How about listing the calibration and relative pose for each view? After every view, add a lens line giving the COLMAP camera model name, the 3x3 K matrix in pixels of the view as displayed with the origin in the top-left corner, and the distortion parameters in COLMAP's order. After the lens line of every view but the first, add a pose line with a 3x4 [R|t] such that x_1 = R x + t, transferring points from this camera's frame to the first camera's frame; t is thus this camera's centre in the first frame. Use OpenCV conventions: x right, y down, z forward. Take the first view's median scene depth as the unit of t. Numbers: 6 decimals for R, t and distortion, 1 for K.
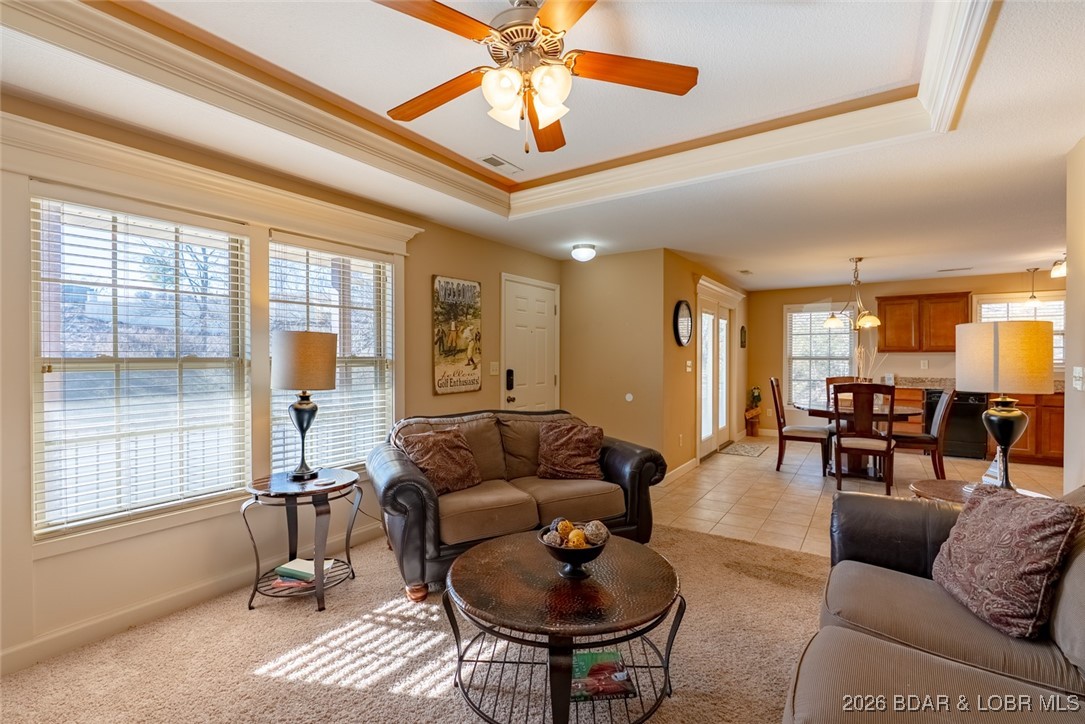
lens RADIAL K [[492.2, 0, 535.2], [0, 492.2, 360.0], [0, 0, 1]] dist [-0.009707, 0.003398]
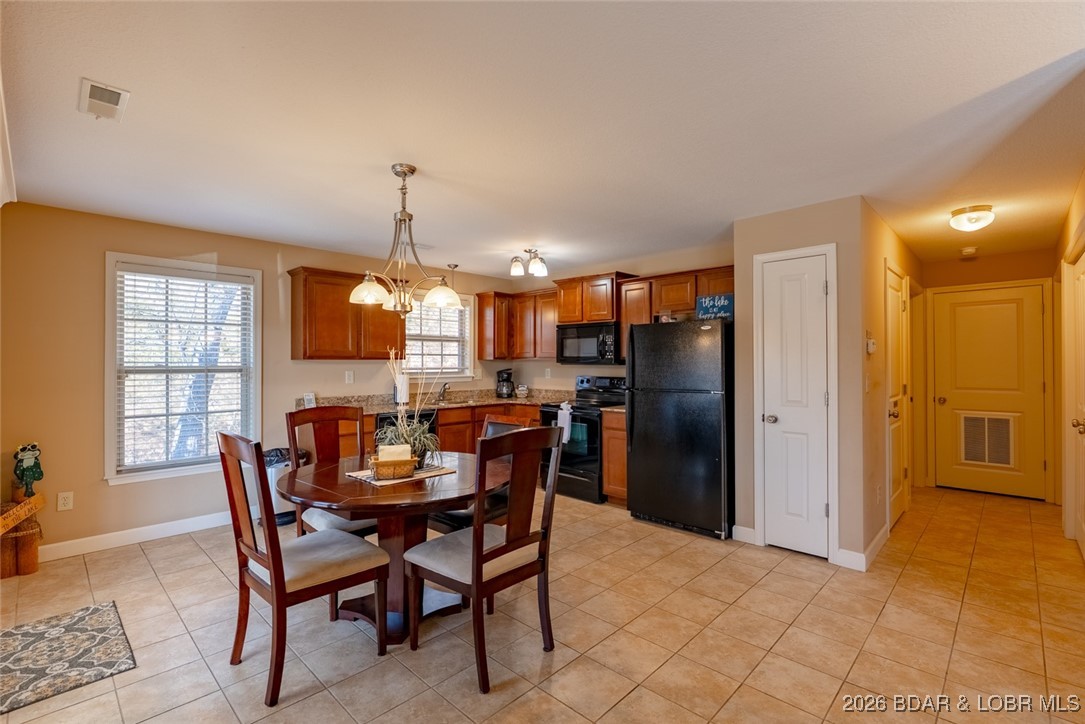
lens RADIAL K [[492.2, 0, 543.0], [0, 492.2, 360.2], [0, 0, 1]] dist [-0.009707, 0.003398]
pose [[0.163938, 0.004085, 0.986462, 0.249483], [0.007755, 0.999955, -0.005430, -0.014573], [-0.986440, 0.008541, 0.163899, 1.001955]]
